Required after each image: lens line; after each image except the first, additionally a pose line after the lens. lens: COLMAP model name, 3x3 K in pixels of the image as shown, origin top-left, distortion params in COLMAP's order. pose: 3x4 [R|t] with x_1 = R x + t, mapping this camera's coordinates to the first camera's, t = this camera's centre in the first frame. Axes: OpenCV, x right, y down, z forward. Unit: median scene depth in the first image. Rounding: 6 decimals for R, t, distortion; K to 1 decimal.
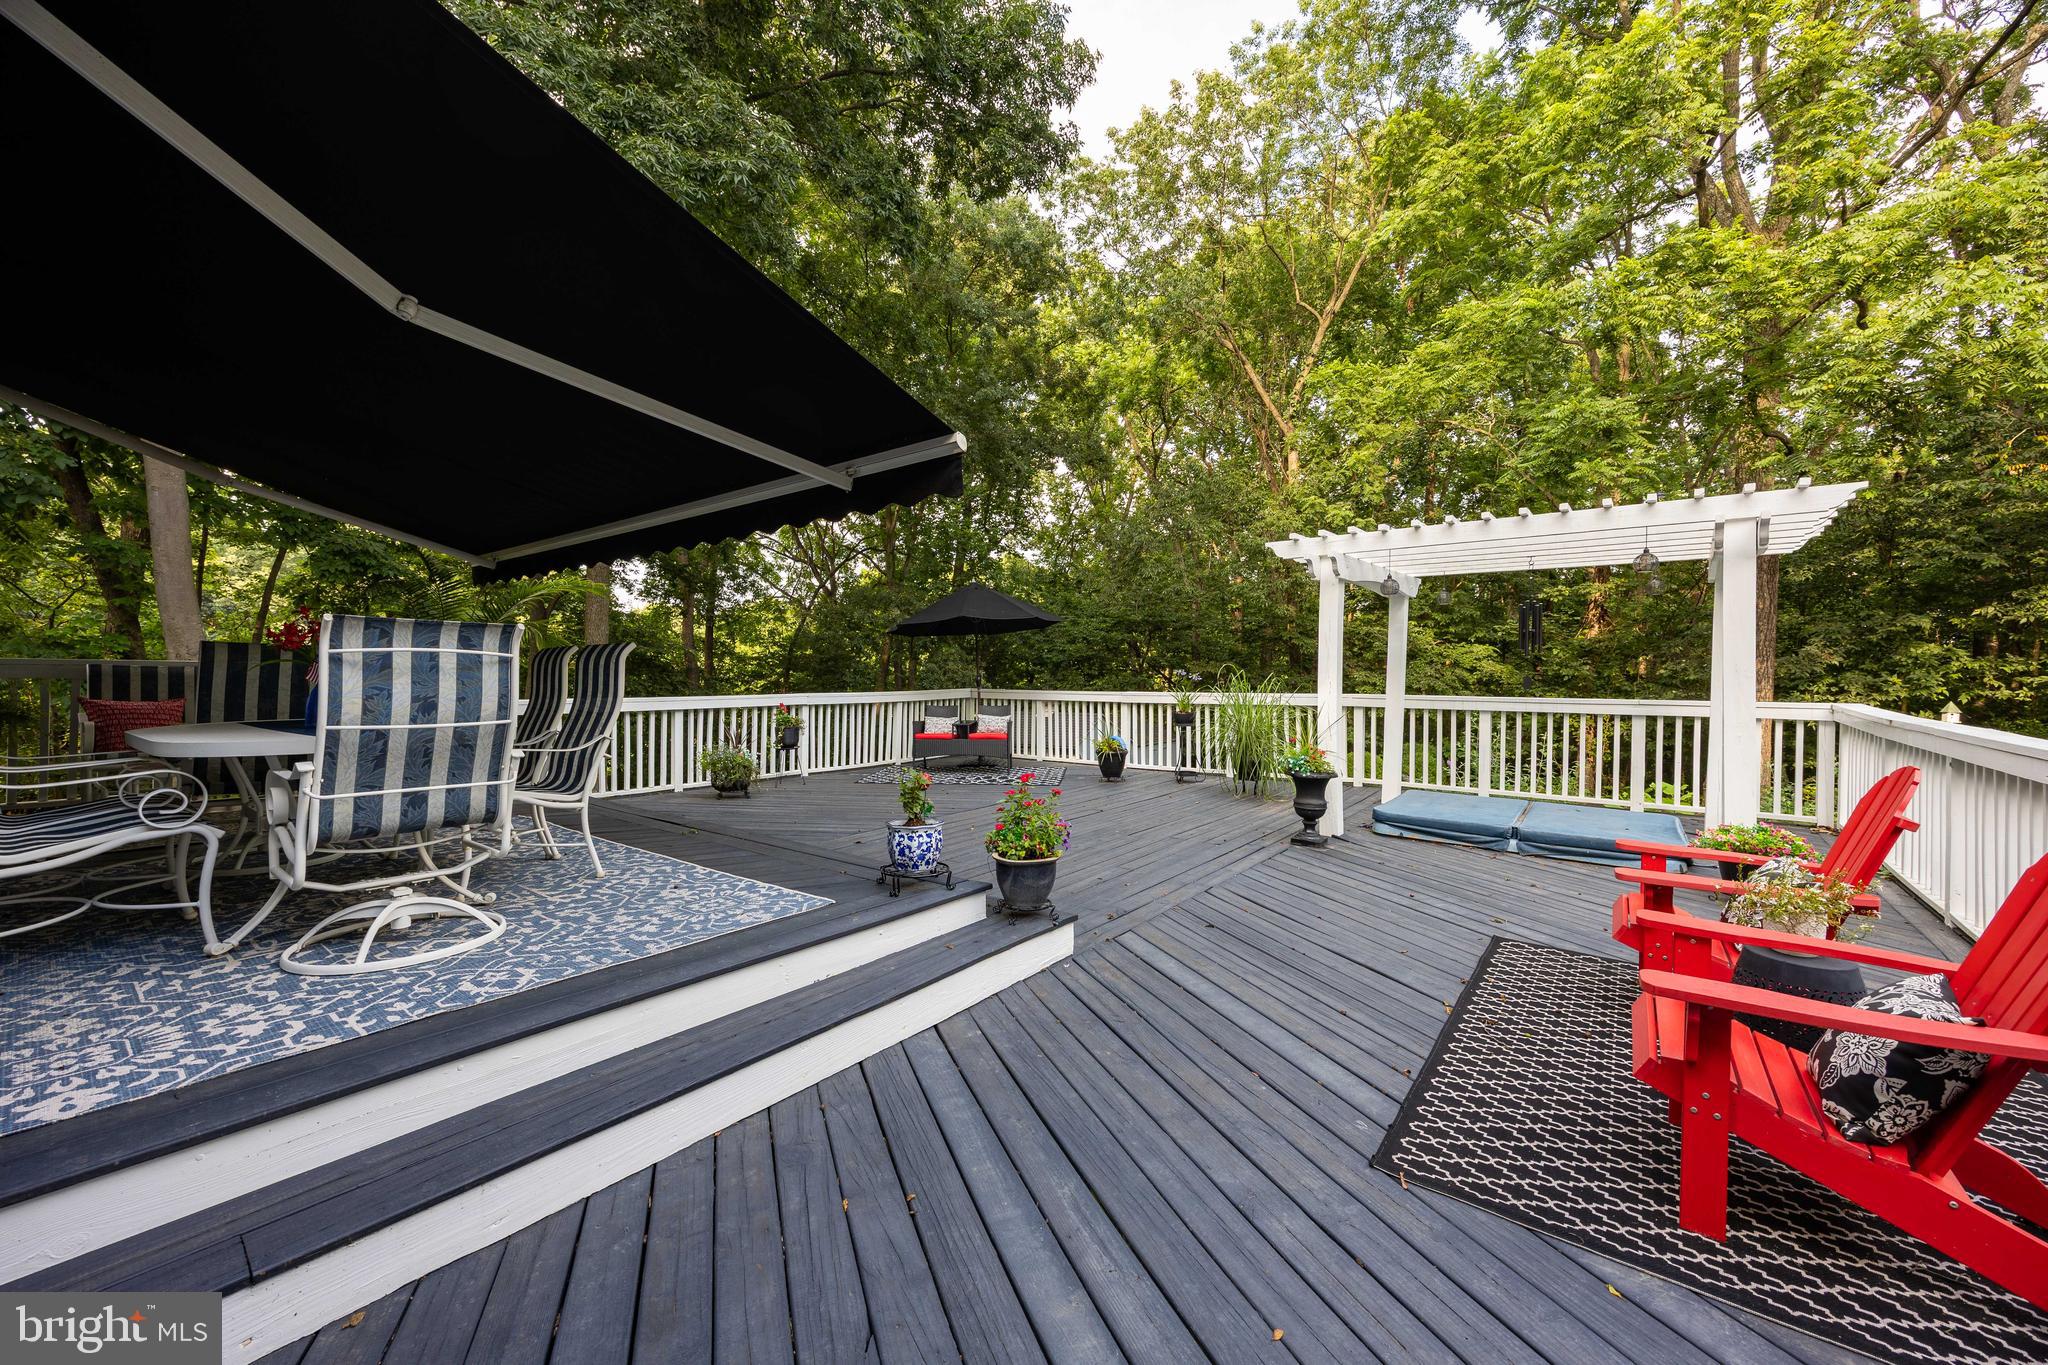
lens RADIAL K [[776.5, 0, 1026.7], [0, 776.5, 681.2], [0, 0, 1]] dist [0.000996, 0.000029]
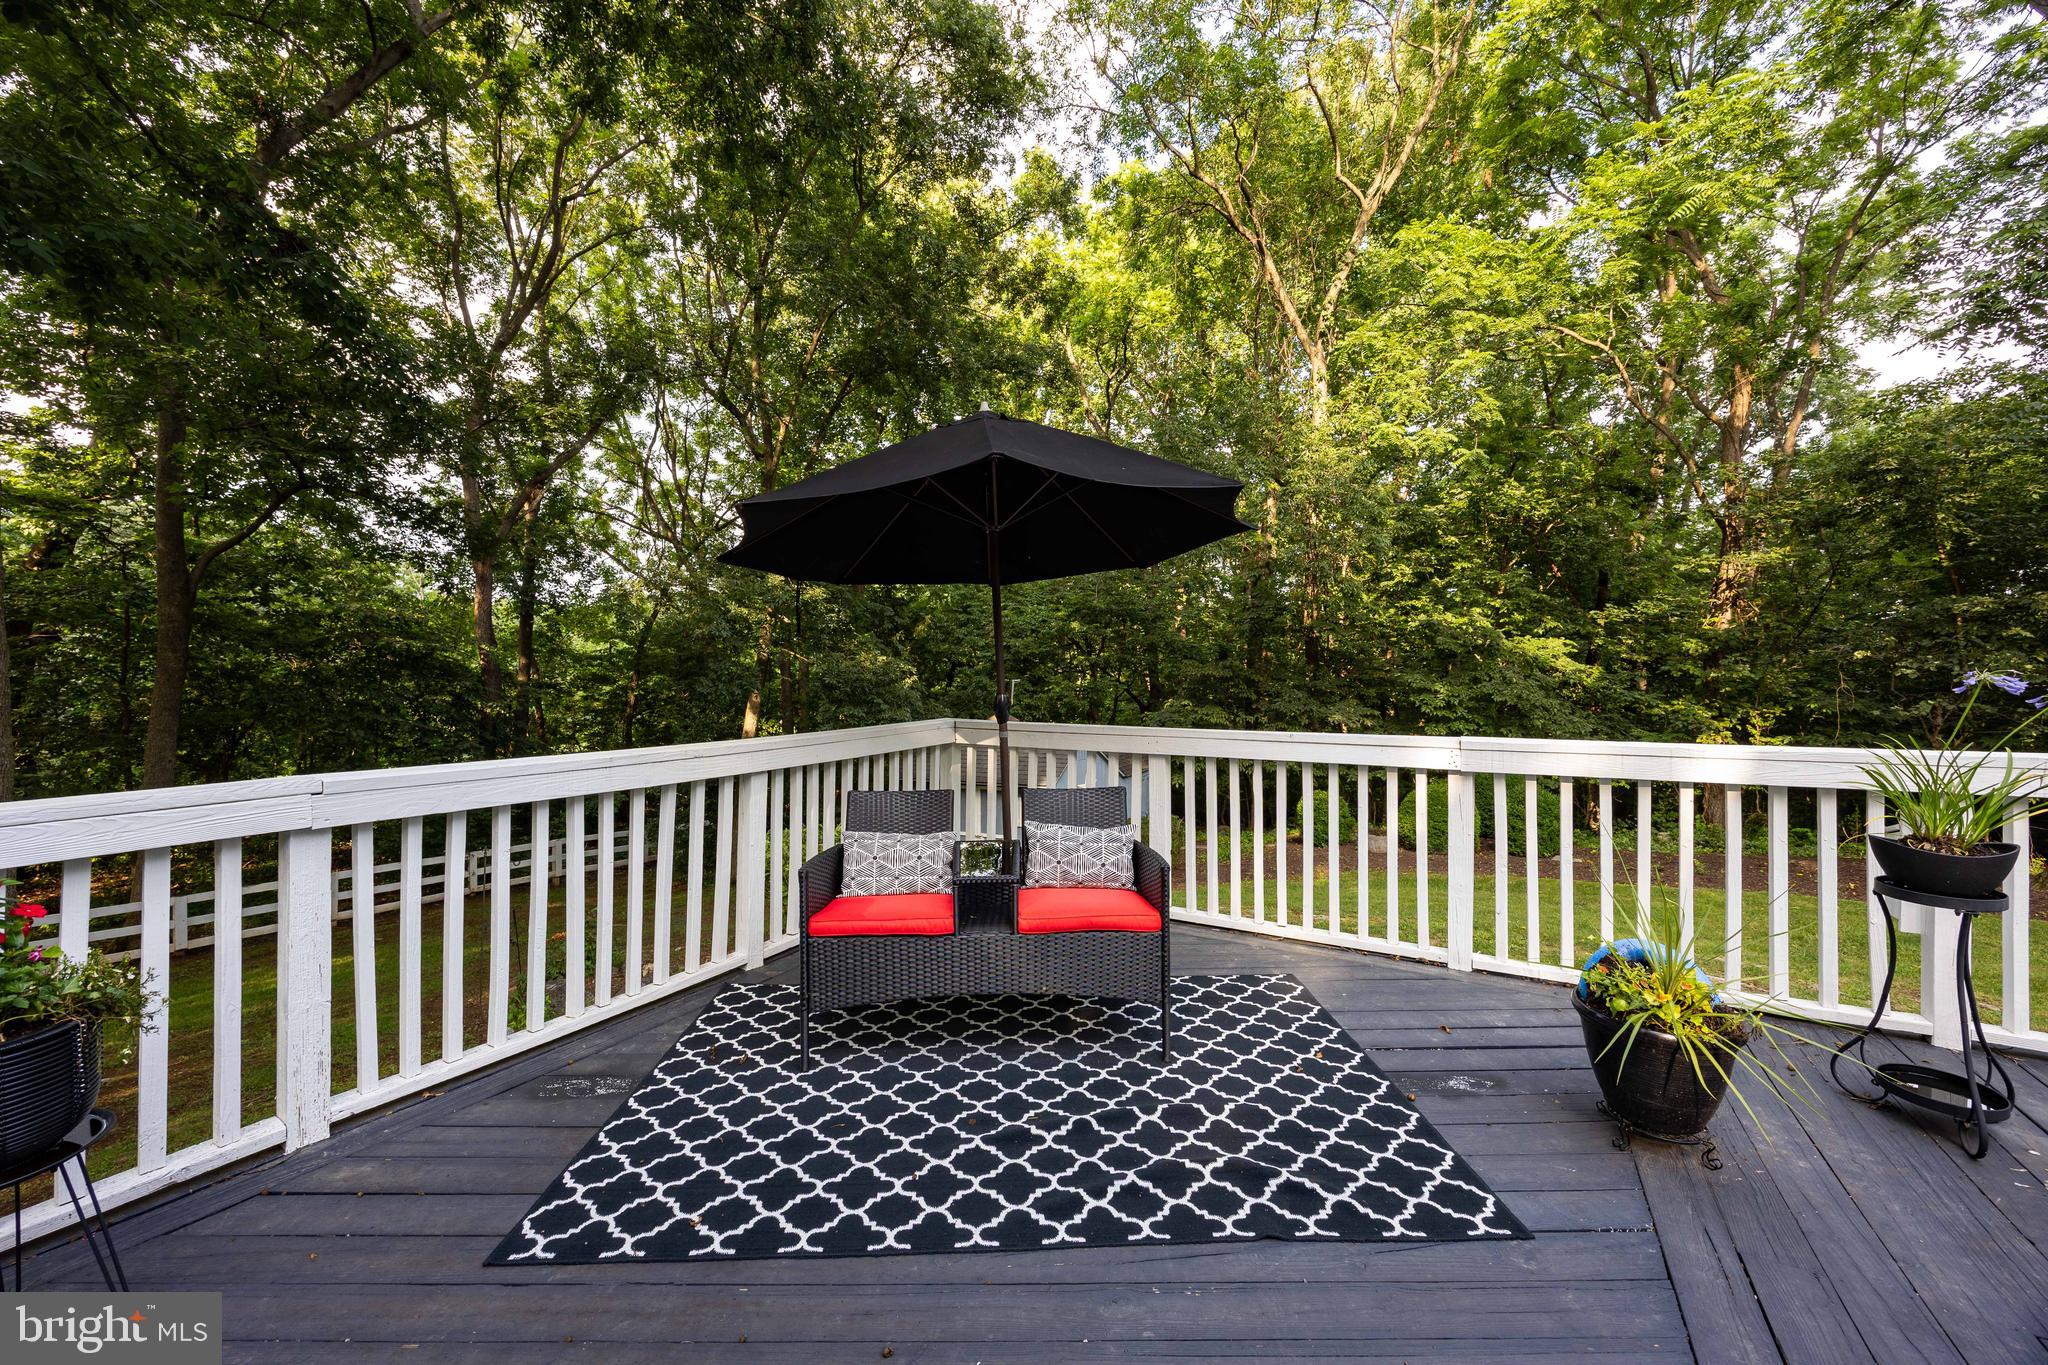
lens RADIAL K [[776.5, 0, 1026.7], [0, 776.5, 681.2], [0, 0, 1]] dist [0.000996, 0.000029]
pose [[0.991391, -0.004058, 0.130872, -0.168518], [0.004306, 0.999989, -0.001613, -0.018561], [-0.130864, 0.002162, 0.991398, 1.180624]]
